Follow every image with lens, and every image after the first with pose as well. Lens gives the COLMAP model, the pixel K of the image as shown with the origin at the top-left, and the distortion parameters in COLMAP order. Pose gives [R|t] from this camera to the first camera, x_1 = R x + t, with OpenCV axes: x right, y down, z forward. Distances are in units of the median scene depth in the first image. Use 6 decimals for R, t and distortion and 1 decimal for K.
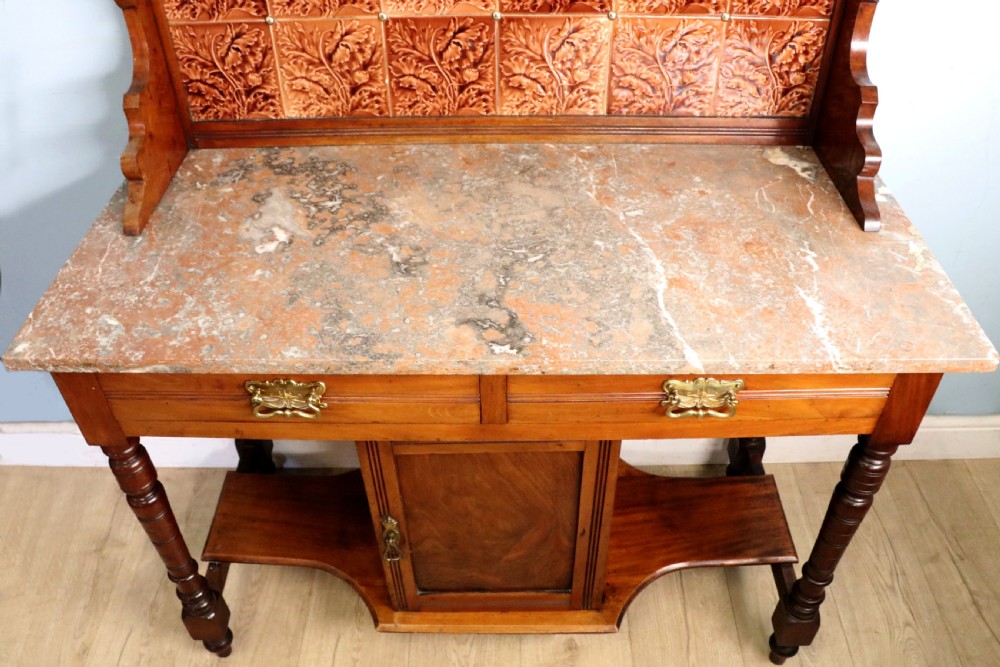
lens RADIAL K [[825.1, 0, 500.2], [0, 825.1, 345.7], [0, 0, 1]] dist [-0.181389, 0.112404]
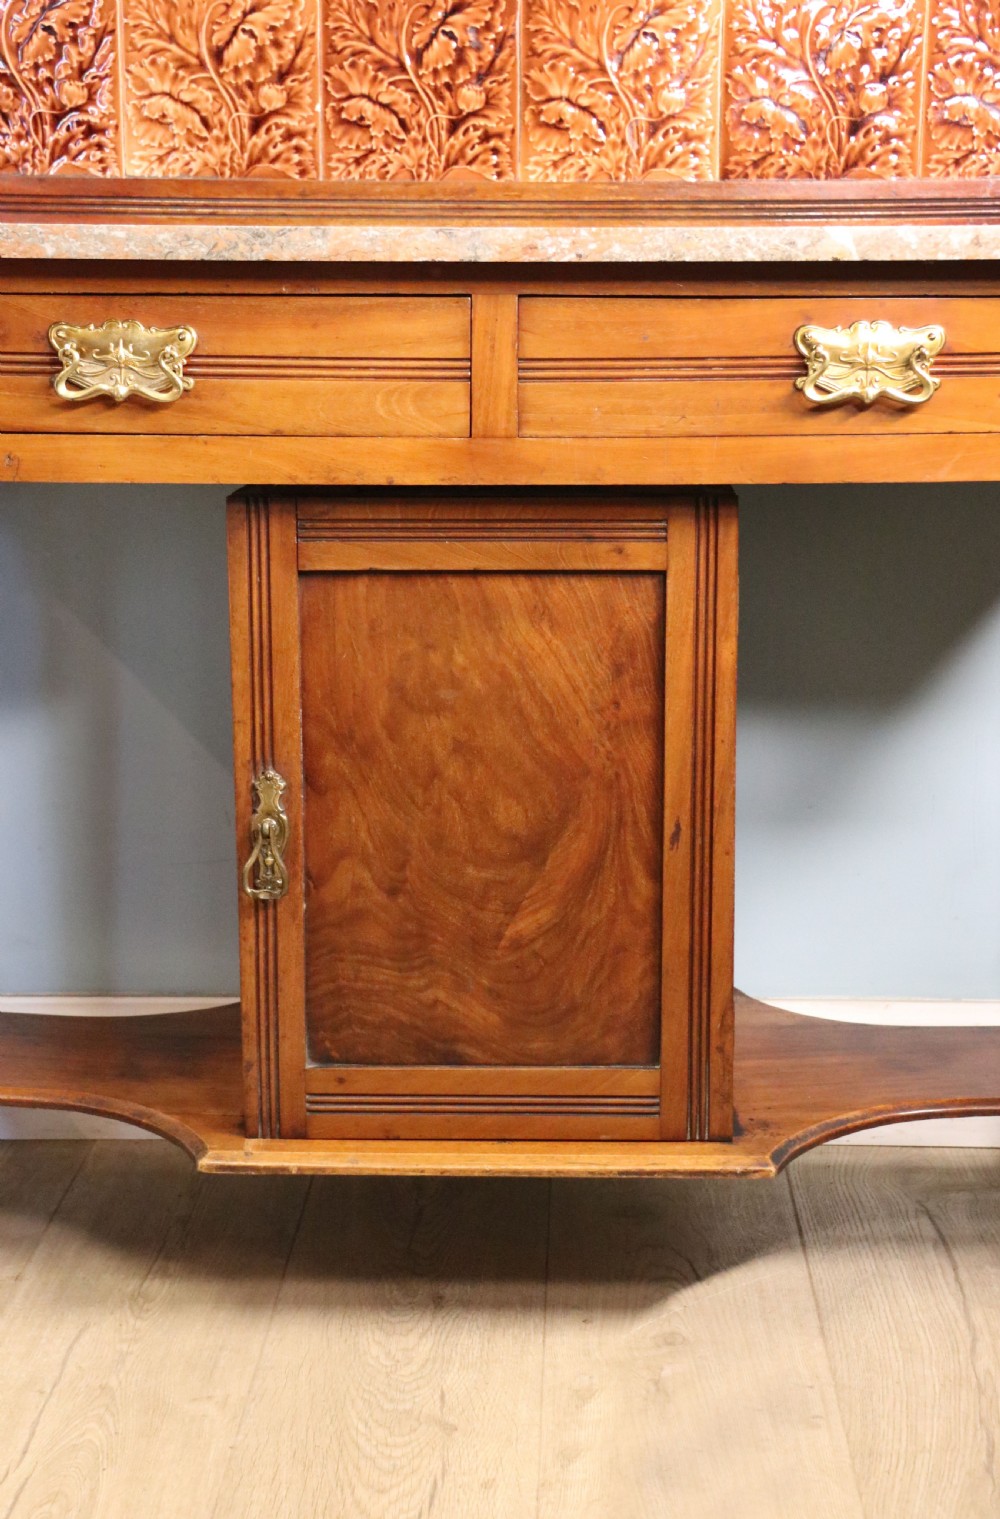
lens RADIAL K [[2652.0, 0, 500.0], [0, 2652.0, 759.5], [0, 0, 1]] dist [0.141782, 0.414360]
pose [[0.999530, 0.019548, -0.023617, 0.036322], [-0.028903, 0.857731, -0.513286, 1.013600], [0.010223, 0.513728, 0.857892, -0.347785]]
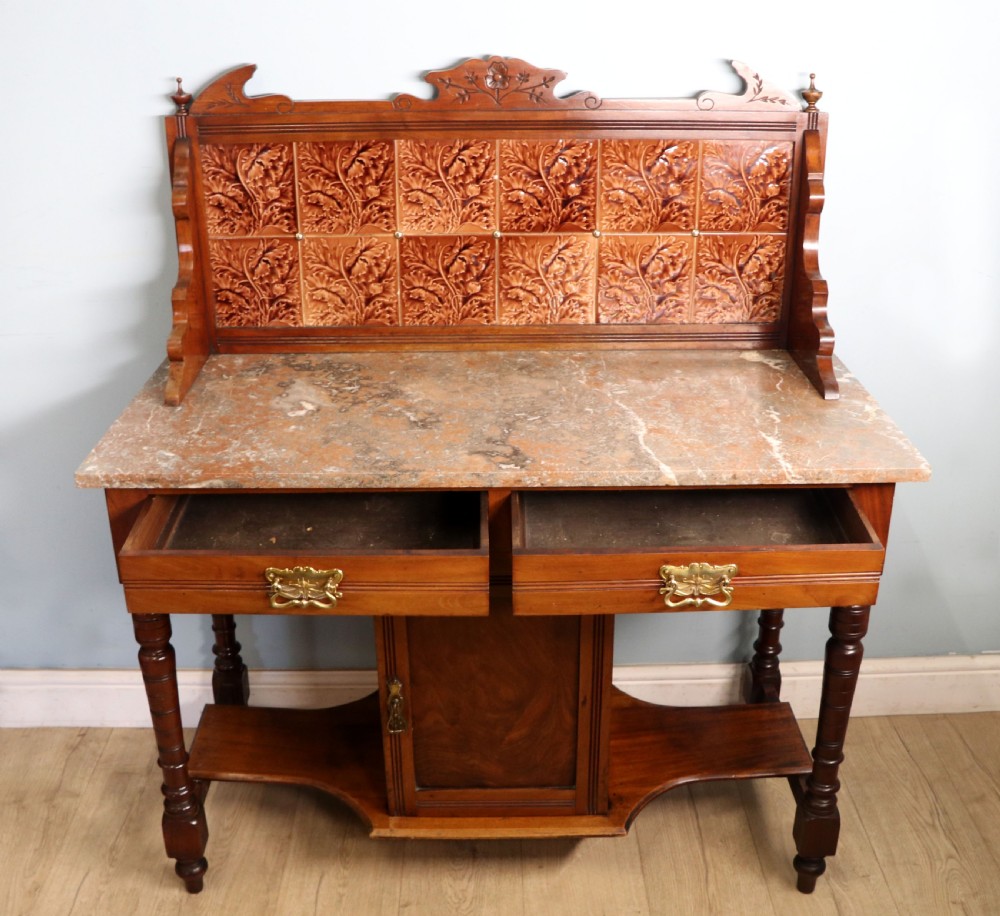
lens RADIAL K [[1174.0, 0, 478.6], [0, 1174.0, 448.6], [0, 0, 1]] dist [-0.165732, 0.077840]
pose [[0.999996, -0.001623, 0.002370, -0.034115], [0.002281, 0.950040, -0.312121, 0.394666], [-0.001745, 0.312125, 0.950039, -0.487796]]
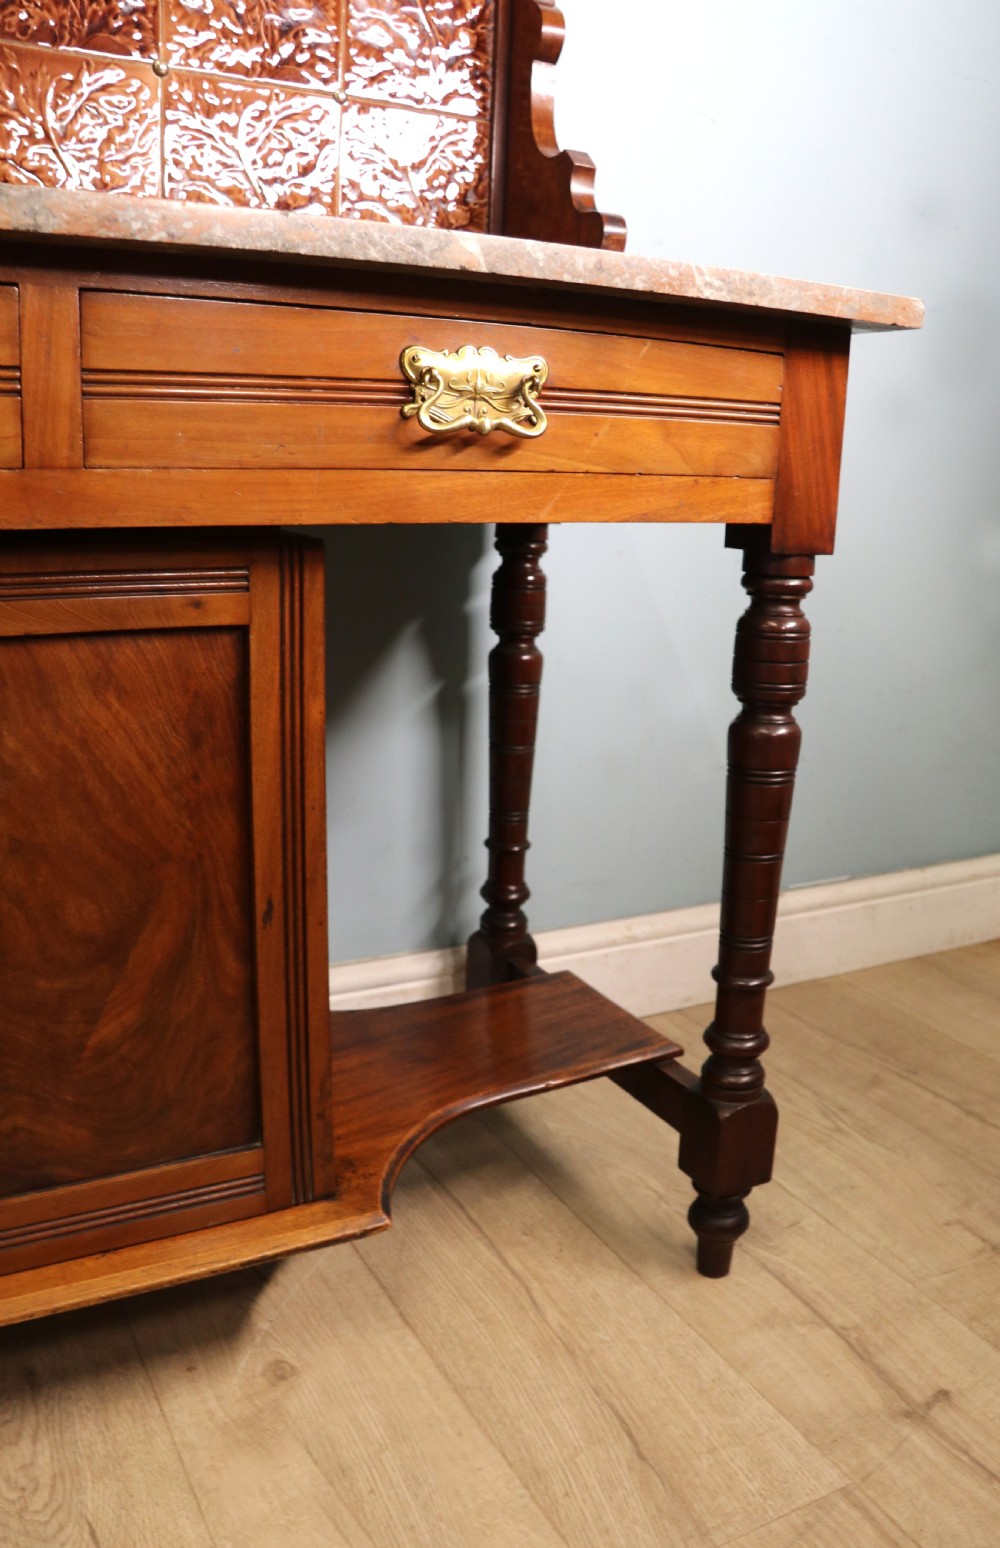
lens RADIAL K [[1297.2, 0, 553.6], [0, 1297.2, 825.1], [0, 0, 1]] dist [-0.185798, 0.111786]
pose [[0.865544, -0.090449, 0.492597, -0.102552], [0.289843, 0.892578, -0.345392, 0.482877], [-0.408441, 0.441728, 0.798782, 0.385710]]
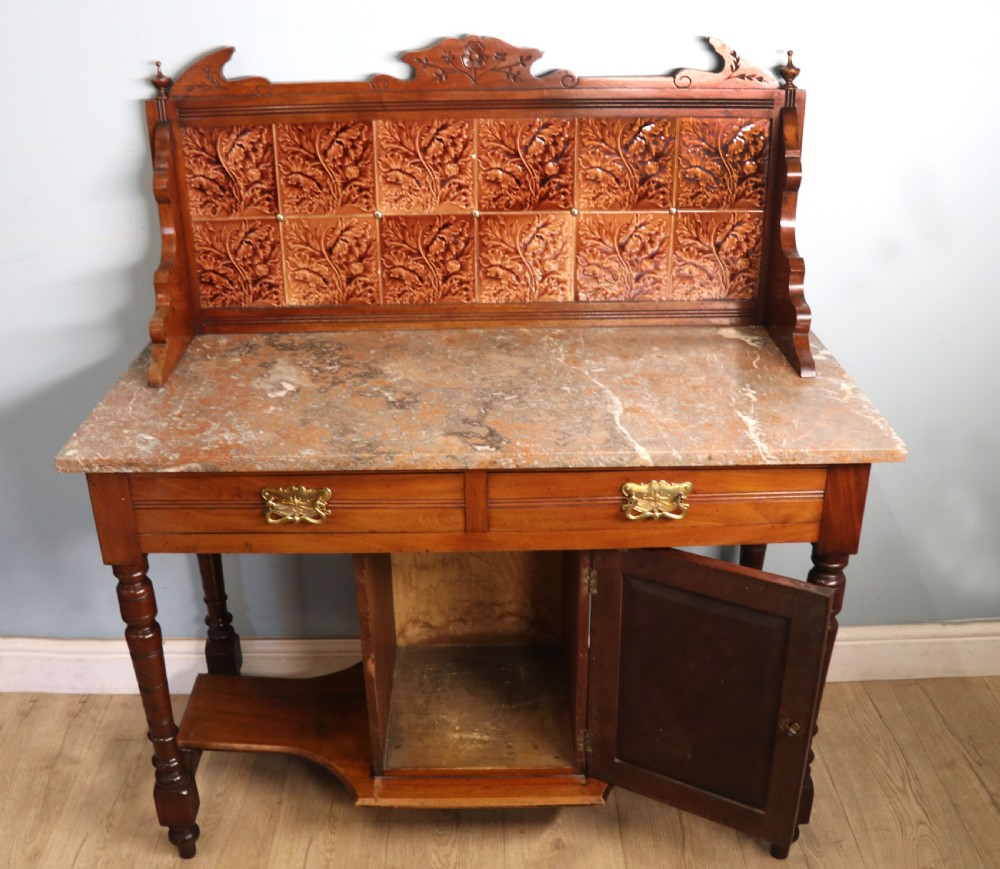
lens RADIAL K [[1099.5, 0, 464.1], [0, 1099.5, 456.3], [0, 0, 1]] dist [-0.177929, 0.114331]
pose [[0.999911, -0.007249, -0.011214, -0.005951], [0.003950, 0.962805, -0.270170, 0.345251], [0.012755, 0.270101, 0.962747, -0.417473]]
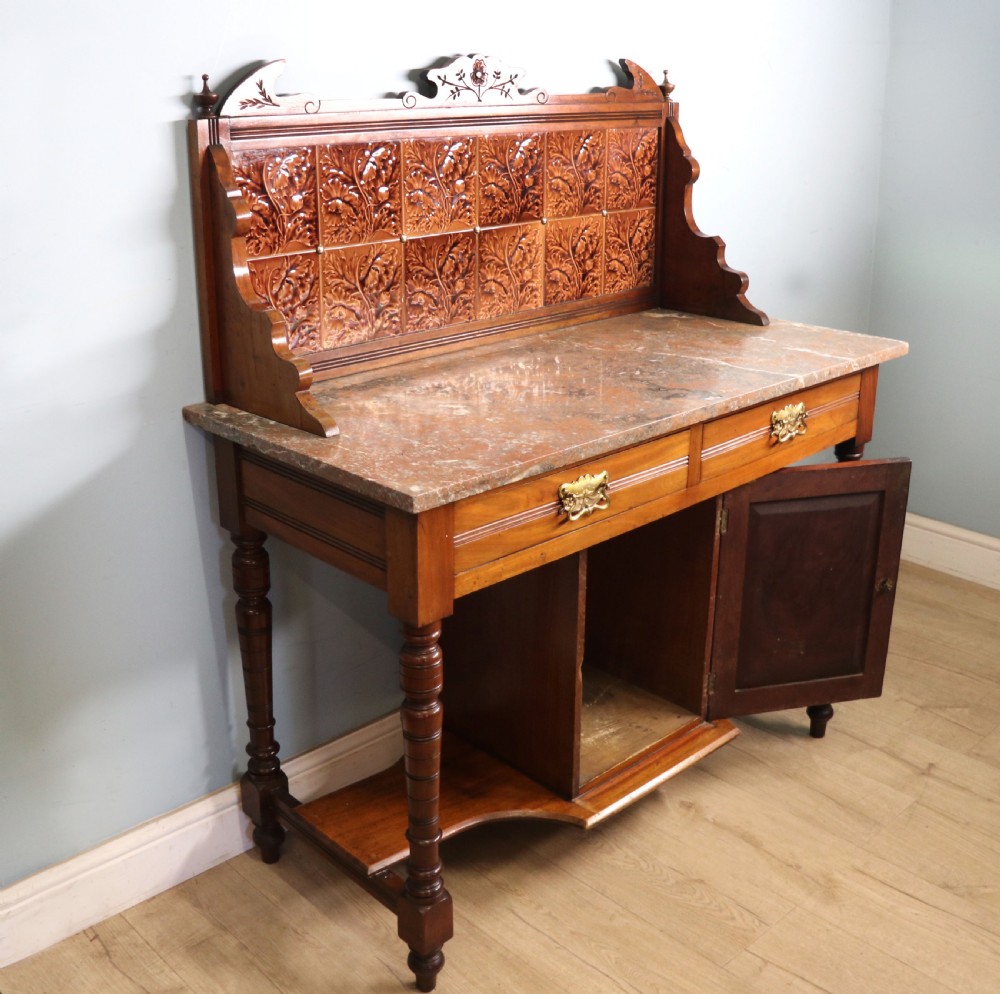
lens RADIAL K [[1190.1, 0, 431.8], [0, 1190.1, 493.8], [0, 0, 1]] dist [-0.164550, 0.060268]
pose [[0.745641, -0.227663, 0.626250, -1.194803], [0.445115, 0.869561, -0.213859, 0.262595], [-0.495874, 0.438216, 0.749717, -0.100083]]
